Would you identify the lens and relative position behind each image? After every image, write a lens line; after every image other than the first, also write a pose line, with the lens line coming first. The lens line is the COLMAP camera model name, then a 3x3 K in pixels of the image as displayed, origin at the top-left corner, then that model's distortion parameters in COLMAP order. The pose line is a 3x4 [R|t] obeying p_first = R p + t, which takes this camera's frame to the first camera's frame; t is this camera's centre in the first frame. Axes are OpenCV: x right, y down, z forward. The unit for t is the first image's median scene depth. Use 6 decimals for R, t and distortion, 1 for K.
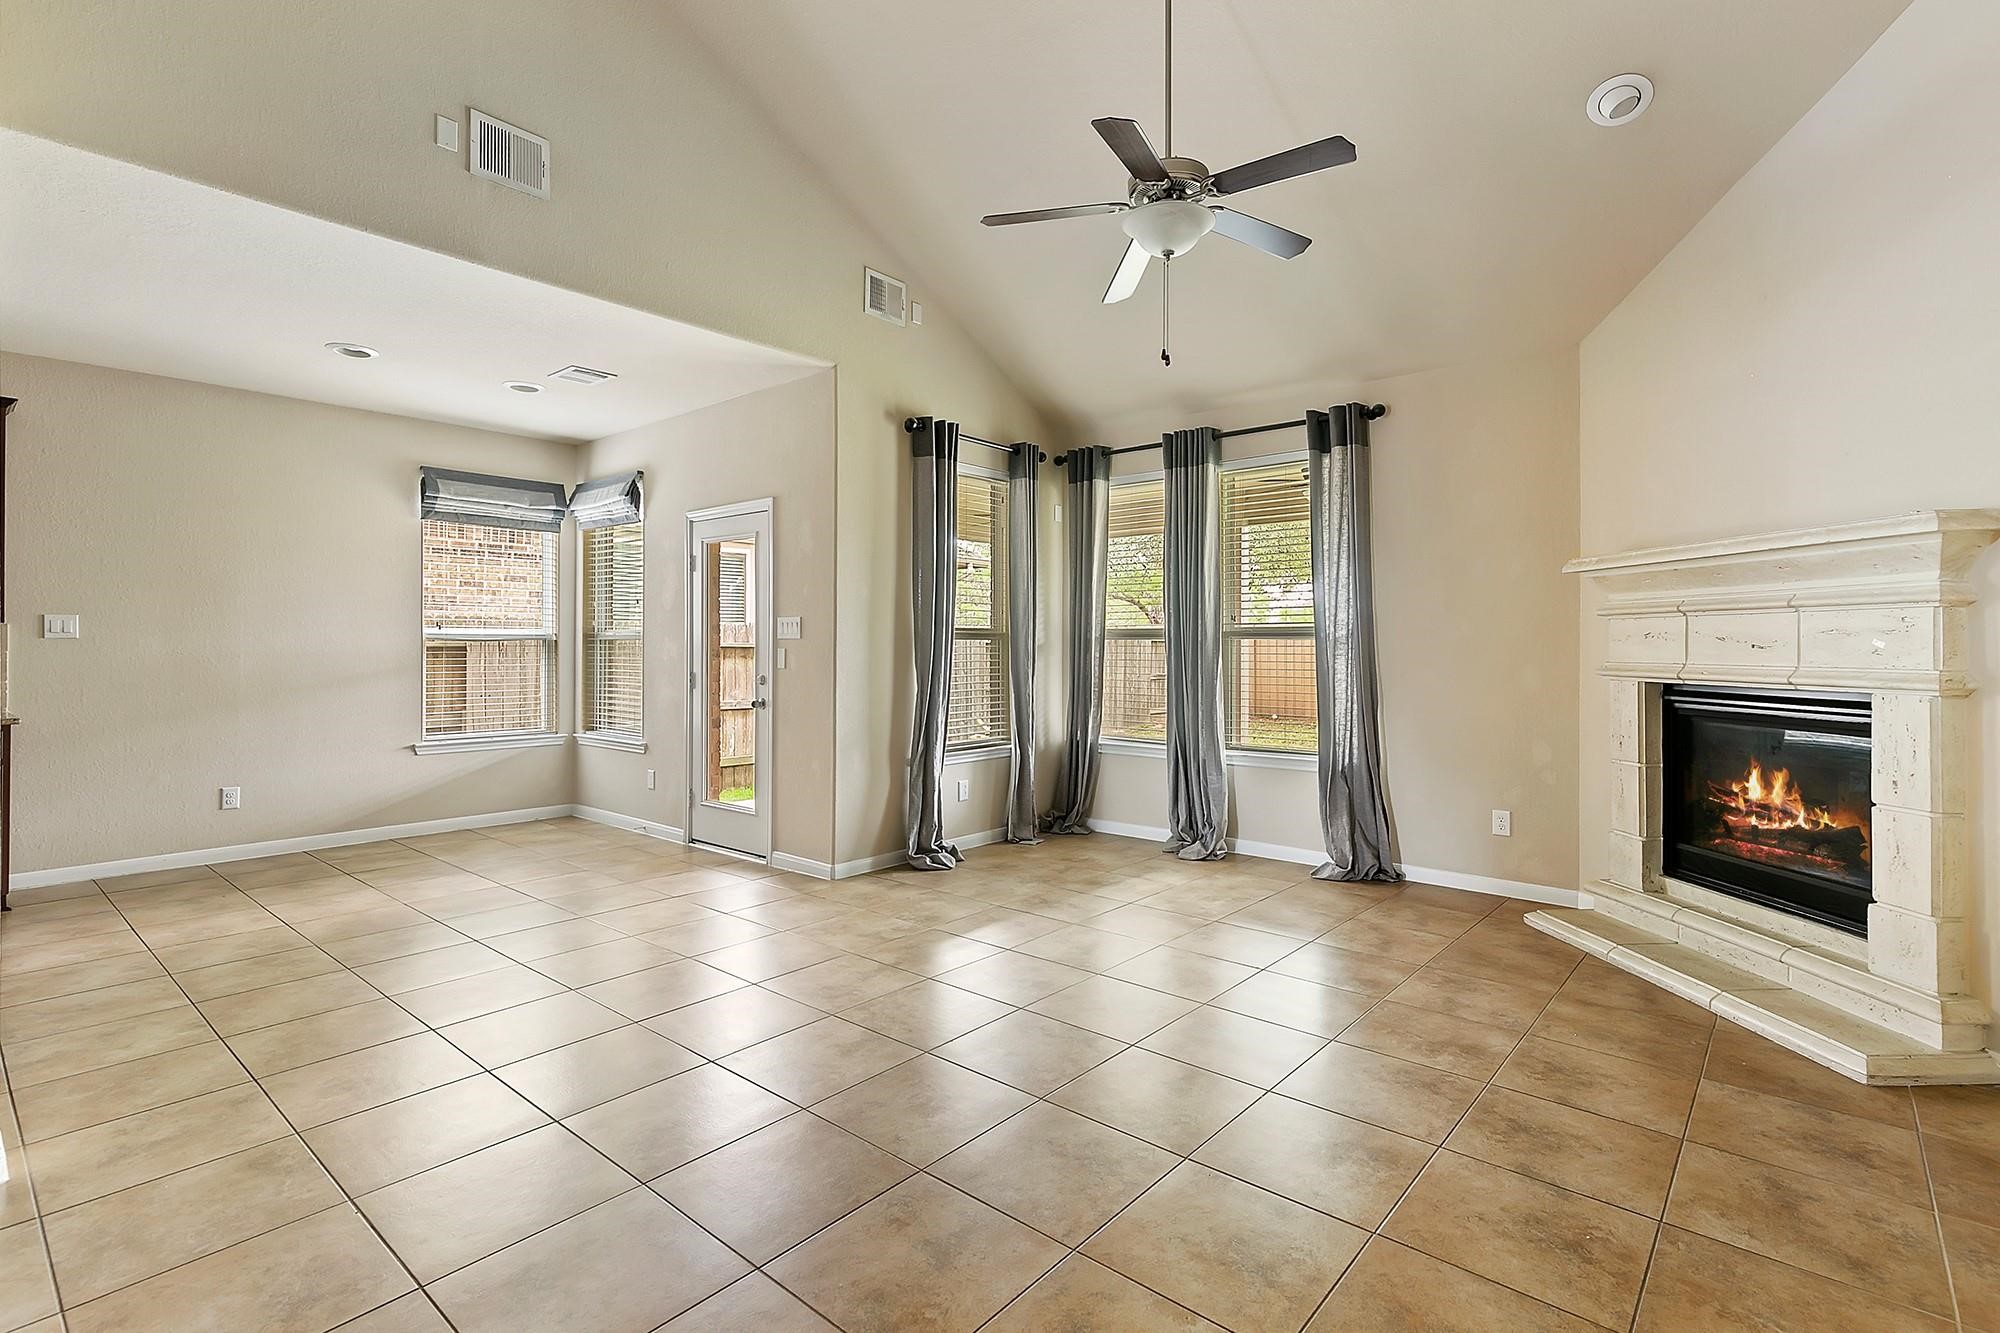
lens RADIAL K [[942.3, 0, 1011.8], [0, 942.3, 643.9], [0, 0, 1]] dist [0.015363, -0.001428]
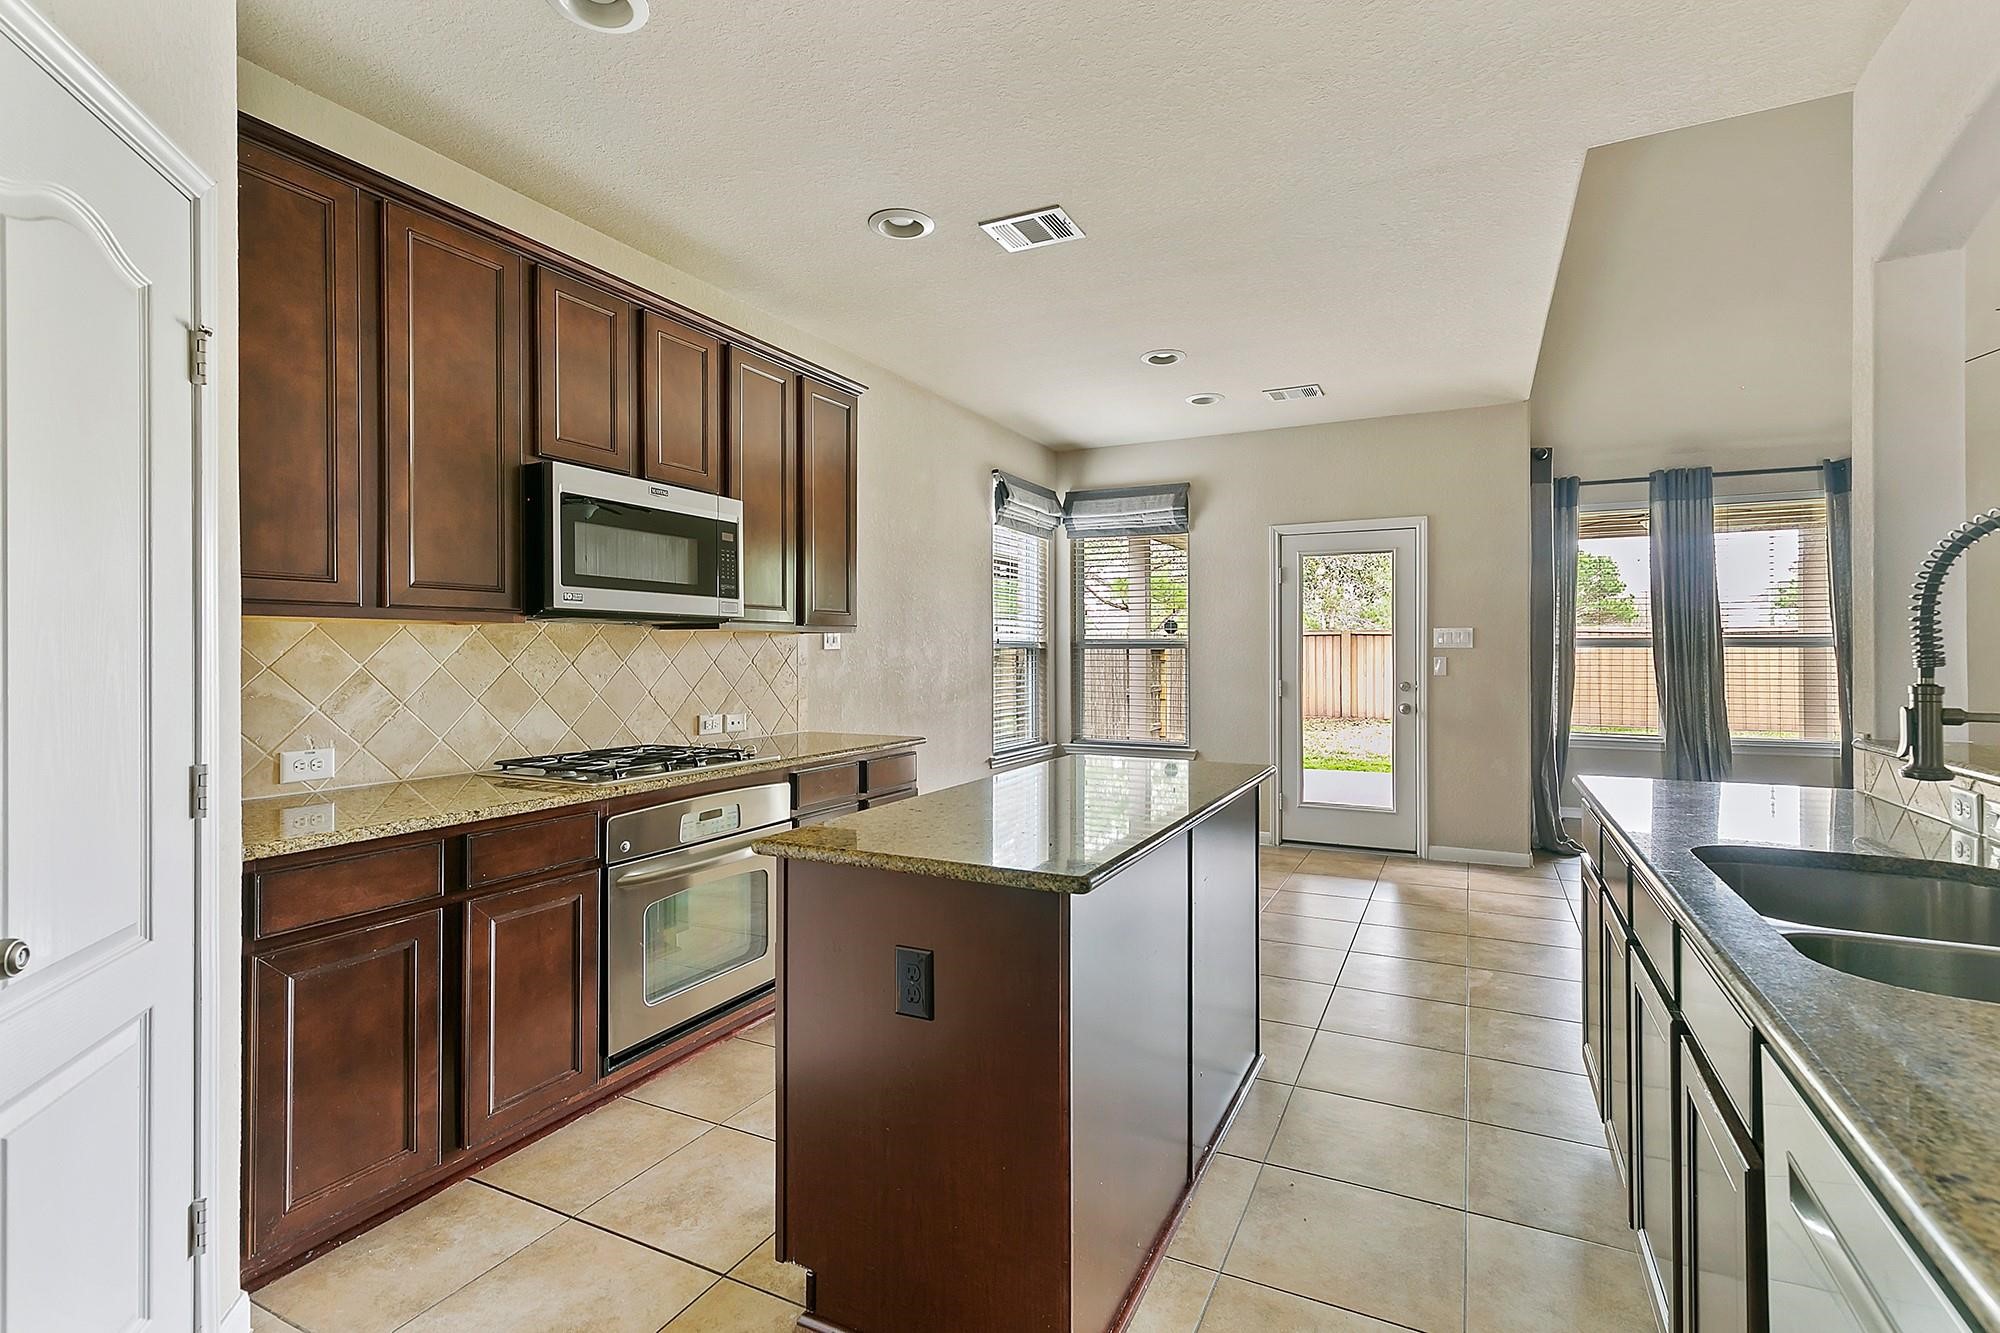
lens RADIAL K [[942.3, 0, 1011.8], [0, 942.3, 643.9], [0, 0, 1]] dist [0.015363, -0.001428]
pose [[0.966712, -0.000188, 0.255866, -0.844058], [0.000900, 0.999996, -0.002665, -0.006732], [-0.255865, 0.002807, 0.966709, 0.068923]]
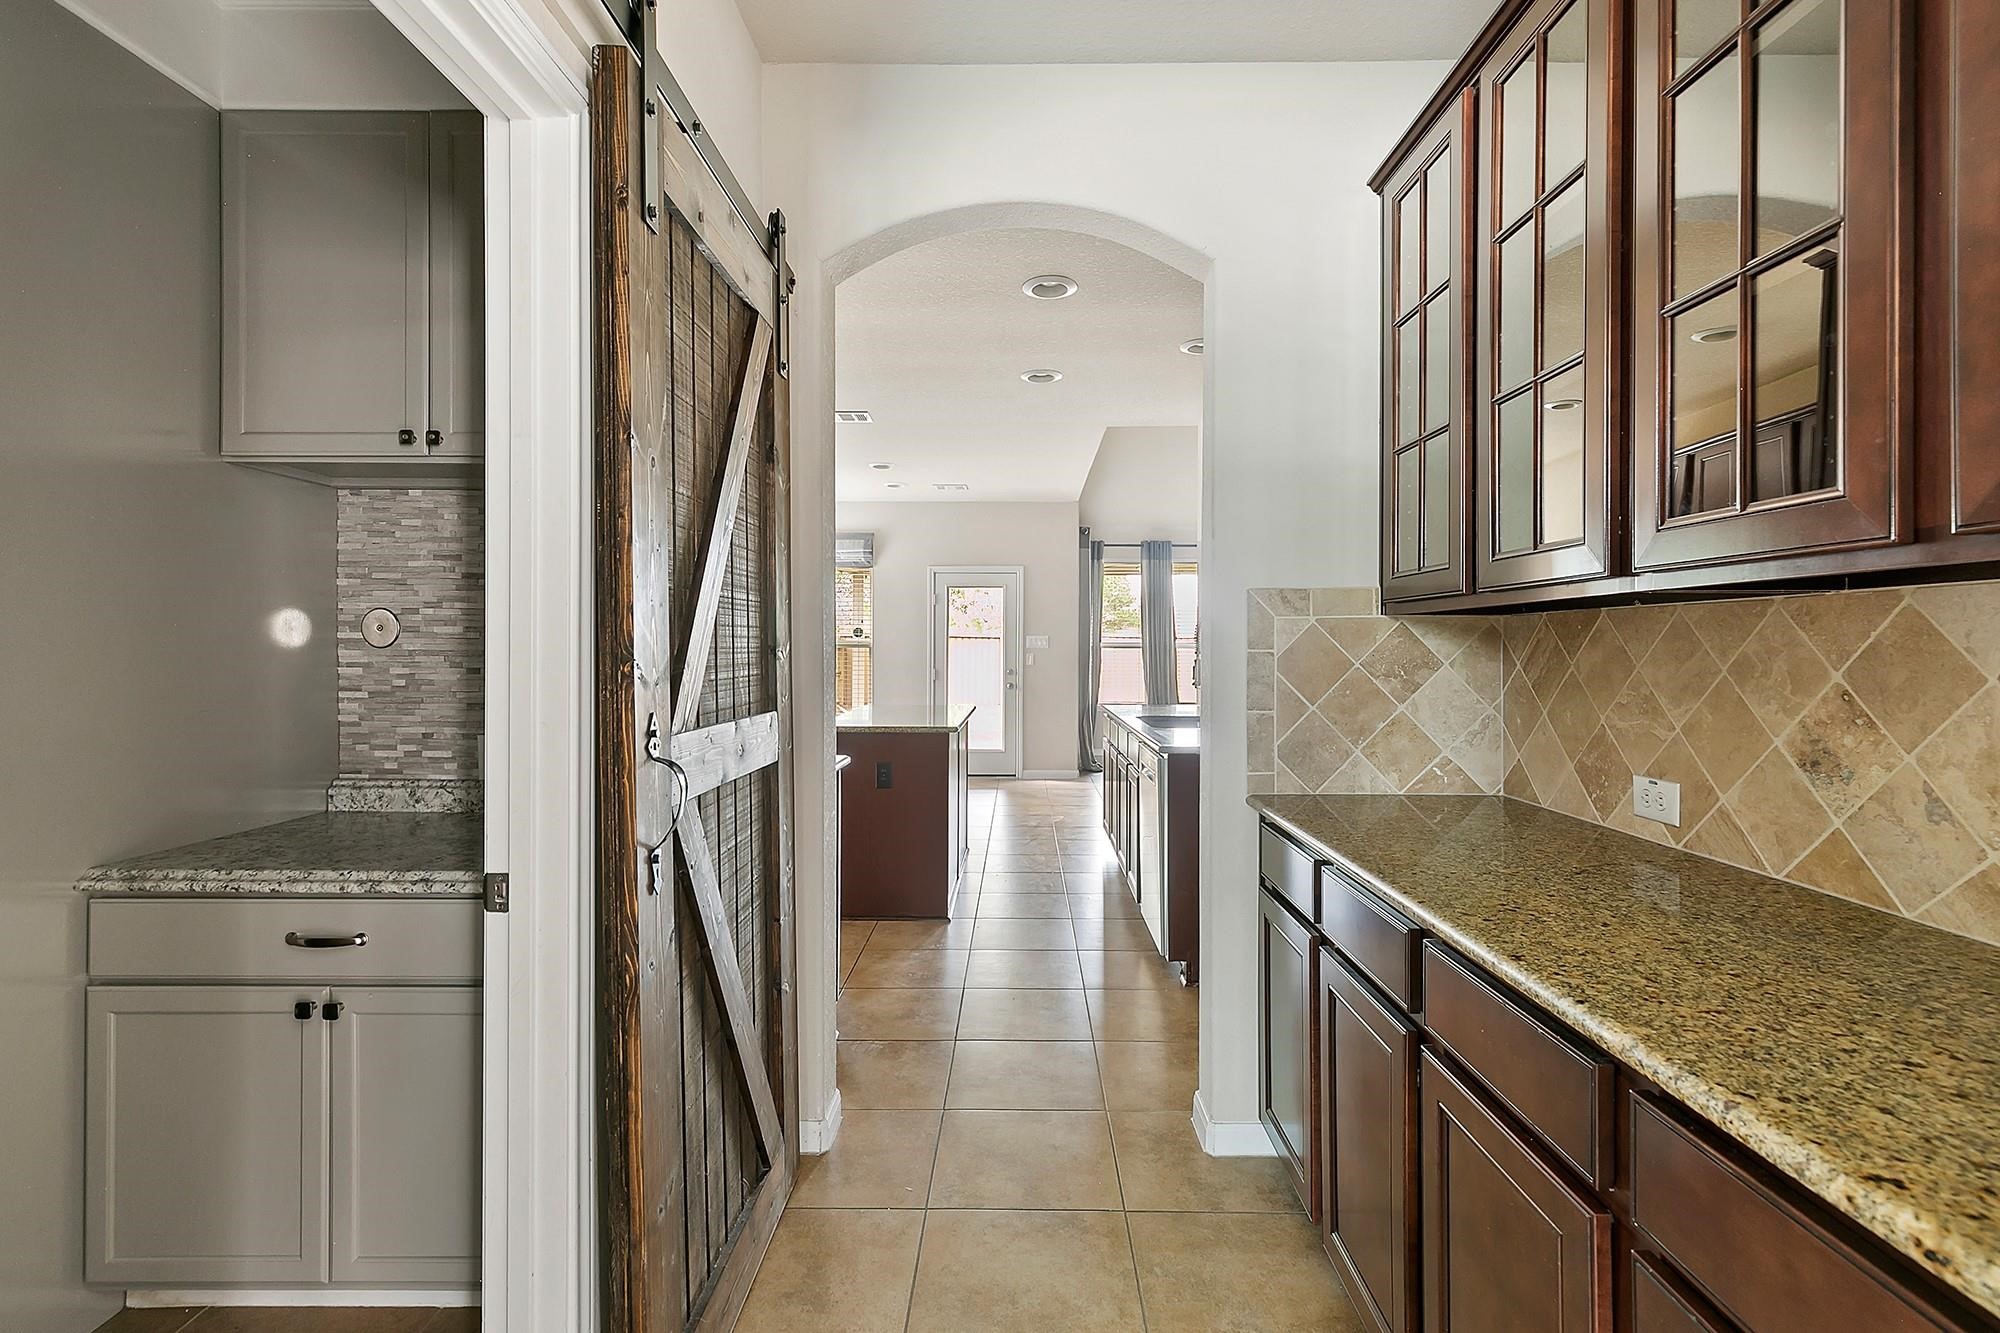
lens RADIAL K [[942.3, 0, 1011.8], [0, 942.3, 643.9], [0, 0, 1]] dist [0.015363, -0.001428]
pose [[0.764101, 0.005188, 0.645076, -1.182811], [-0.004038, 0.999987, -0.003259, -0.006467], [-0.645084, -0.000114, 0.764112, -0.261264]]
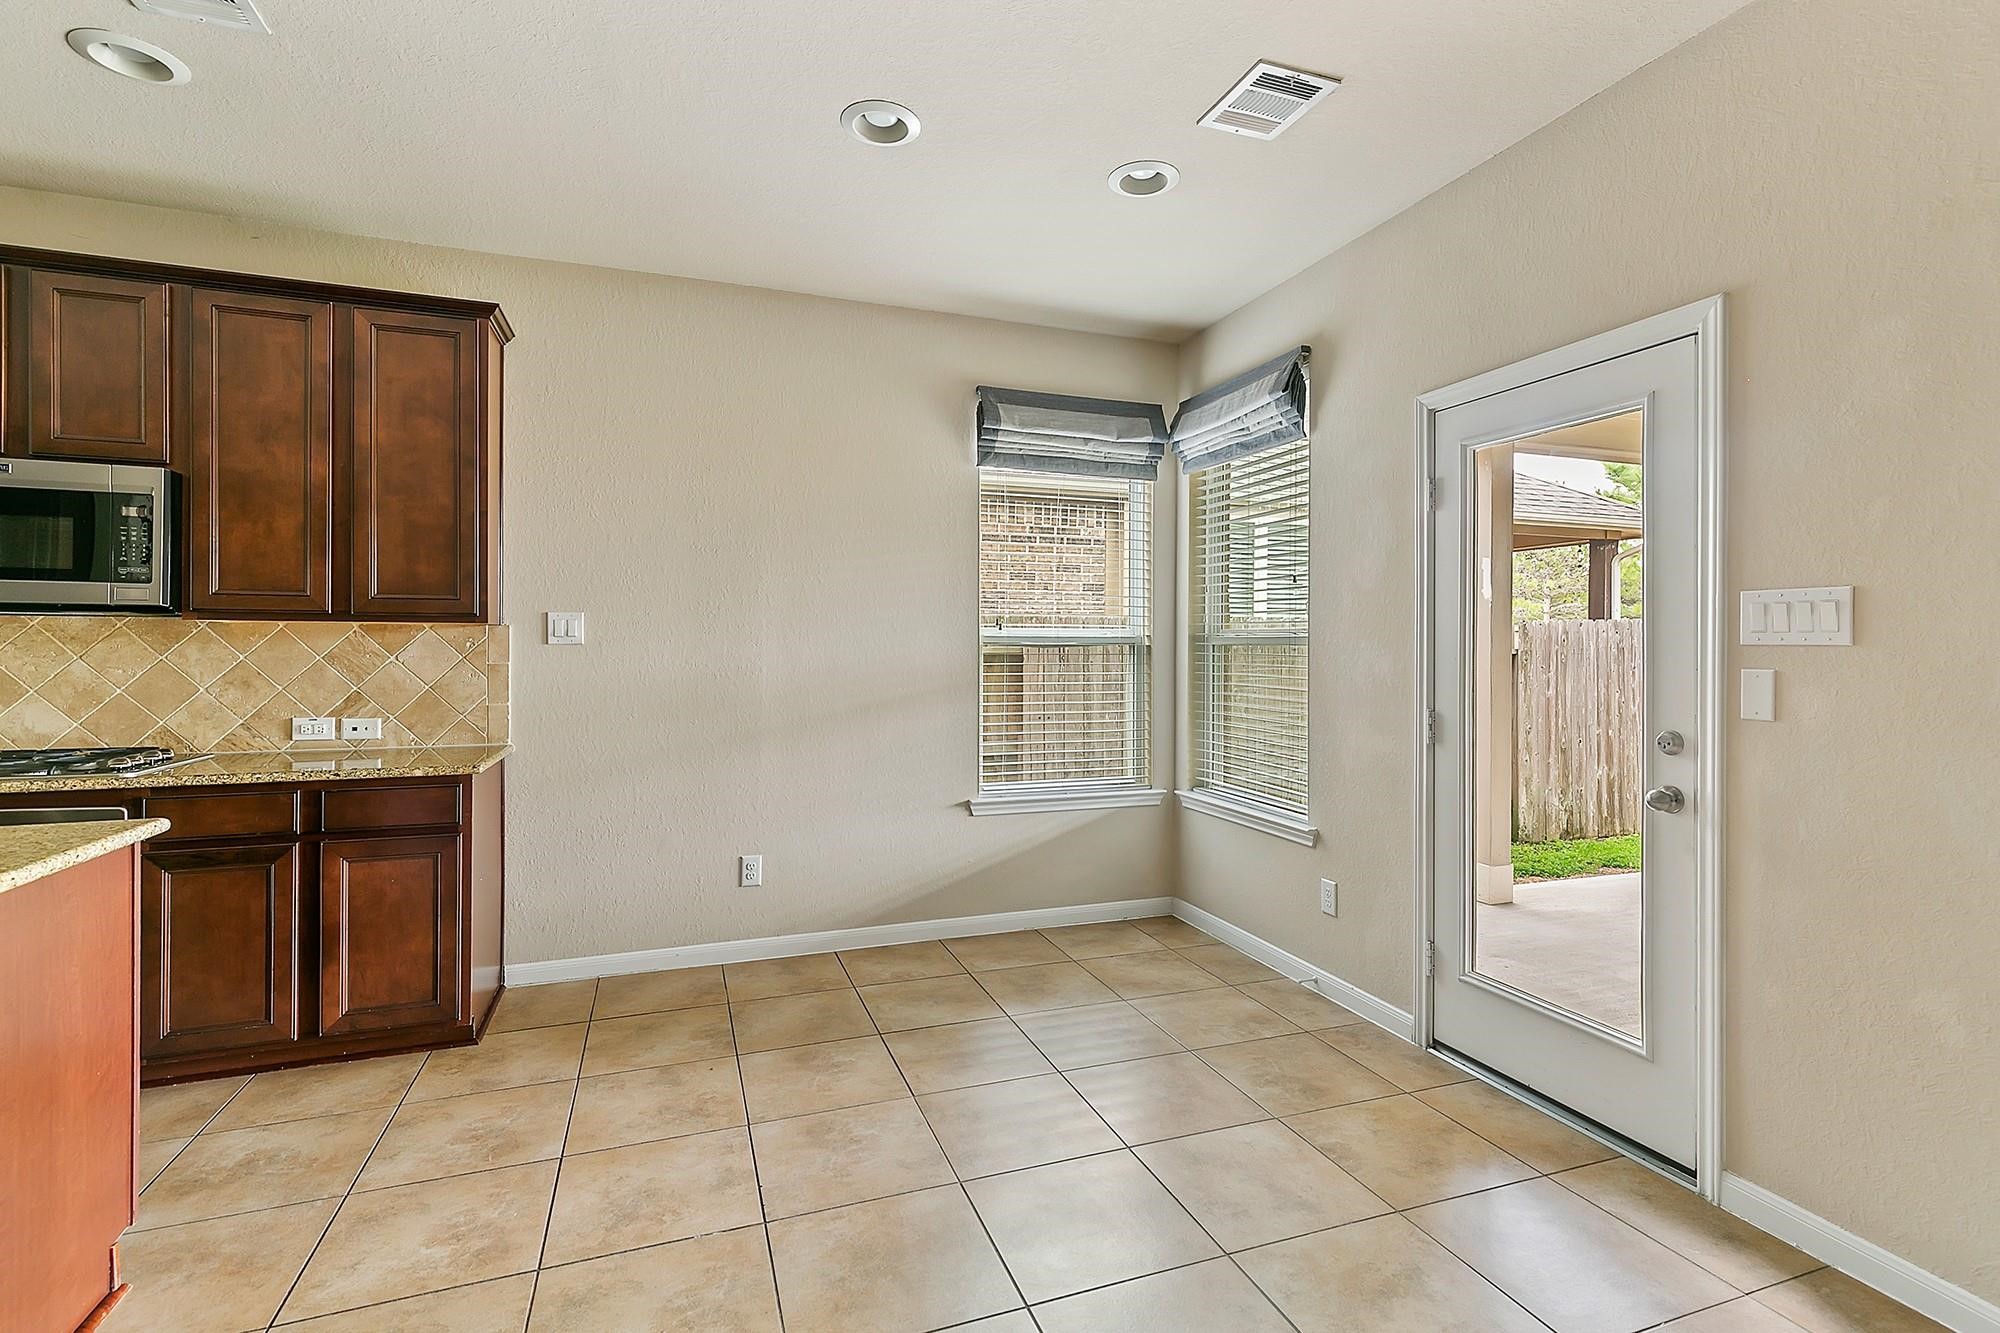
lens RADIAL K [[942.3, 0, 1011.8], [0, 942.3, 643.9], [0, 0, 1]] dist [0.015363, -0.001428]
pose [[0.873829, -0.000177, -0.486233, -0.274773], [-0.000323, 1.000000, -0.000944, -0.004563], [0.486233, 0.000982, 0.873829, 0.425036]]
